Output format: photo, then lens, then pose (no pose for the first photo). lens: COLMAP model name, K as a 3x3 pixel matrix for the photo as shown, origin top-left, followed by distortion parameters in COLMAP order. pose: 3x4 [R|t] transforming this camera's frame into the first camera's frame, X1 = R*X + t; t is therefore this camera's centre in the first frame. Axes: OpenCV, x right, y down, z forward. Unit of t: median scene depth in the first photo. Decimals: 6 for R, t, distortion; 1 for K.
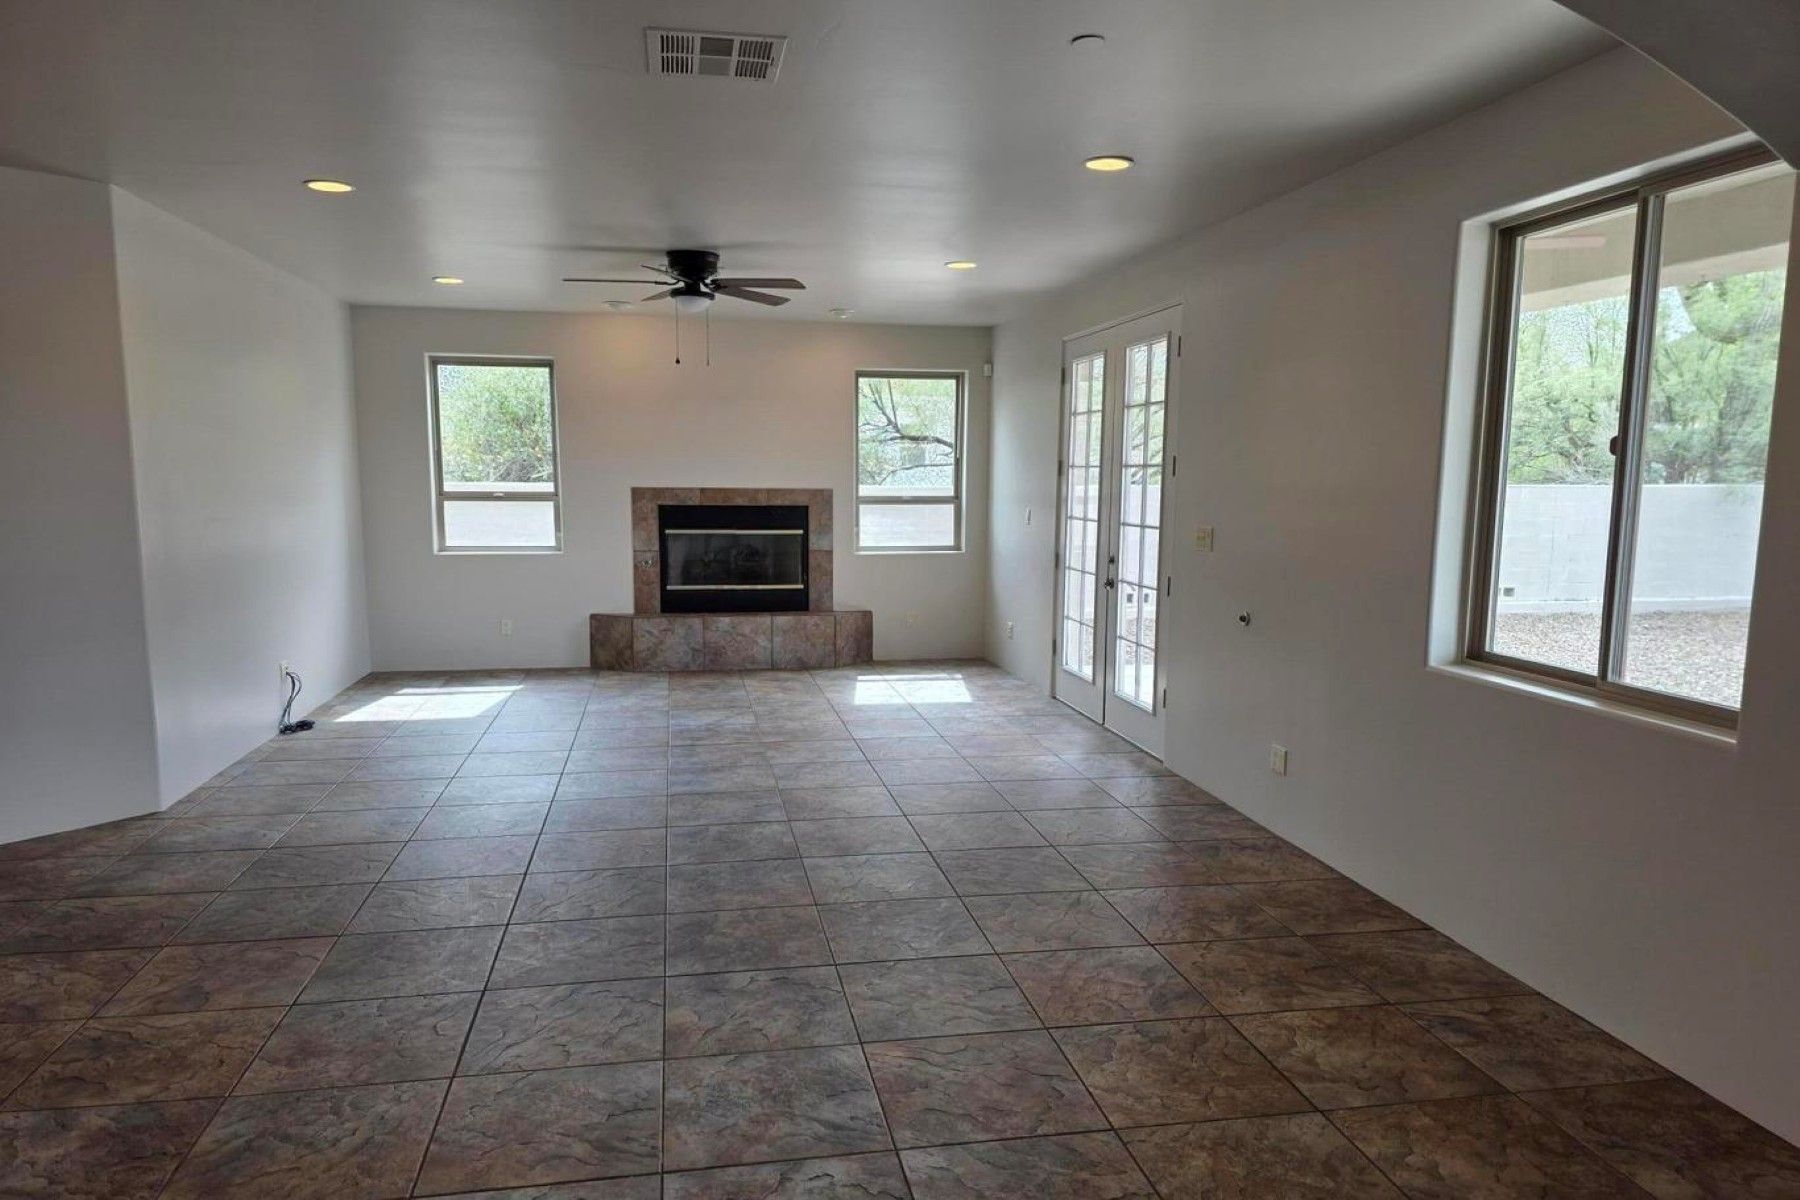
lens RADIAL K [[1205.6, 0, 899.7], [0, 1205.6, 652.9], [0, 0, 1]] dist [0.067915, -0.090838]
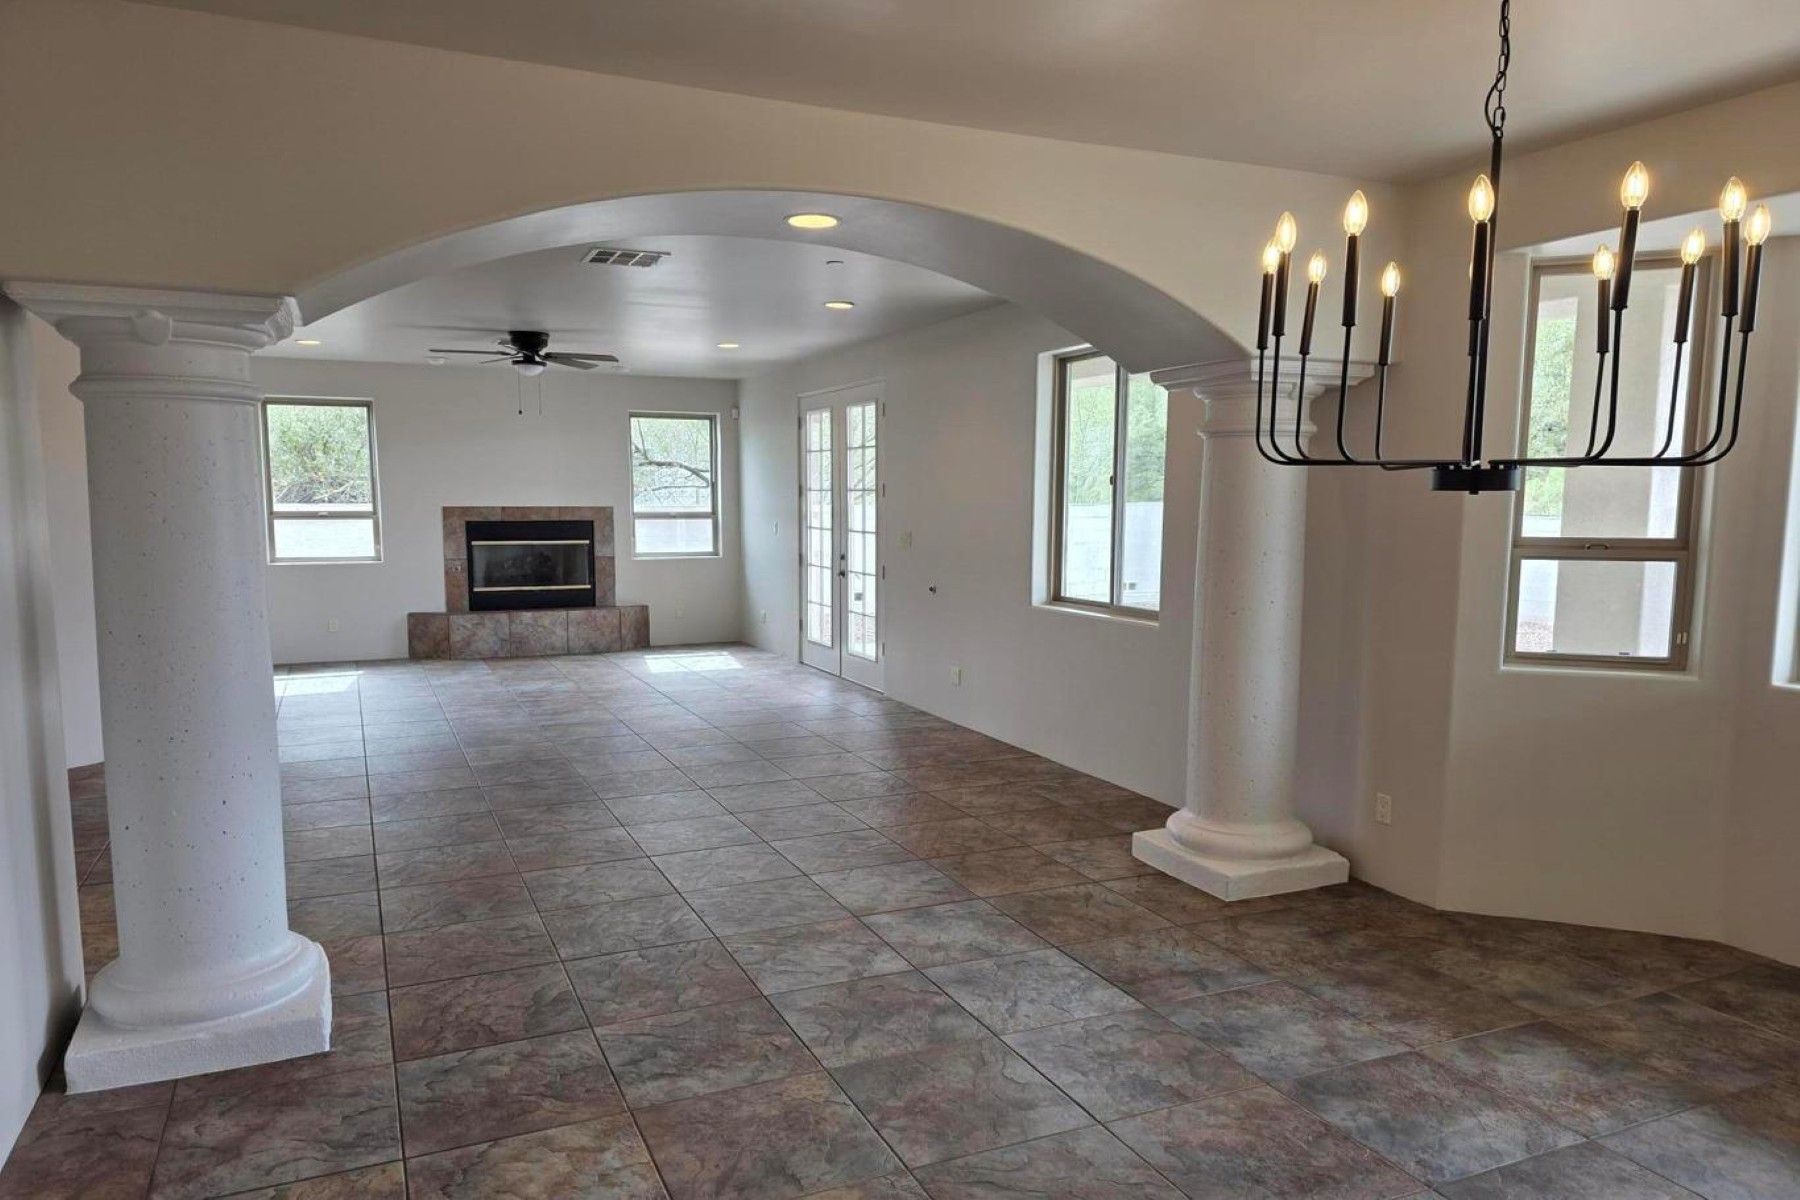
lens RADIAL K [[1206.1, 0, 888.9], [0, 1206.1, 639.4], [0, 0, 1]] dist [0.078059, -0.085900]
pose [[0.973096, -0.031449, 0.228243, -0.076211], [0.037459, 0.999055, -0.022044, 0.041643], [-0.227334, 0.030000, 0.973355, -0.298454]]
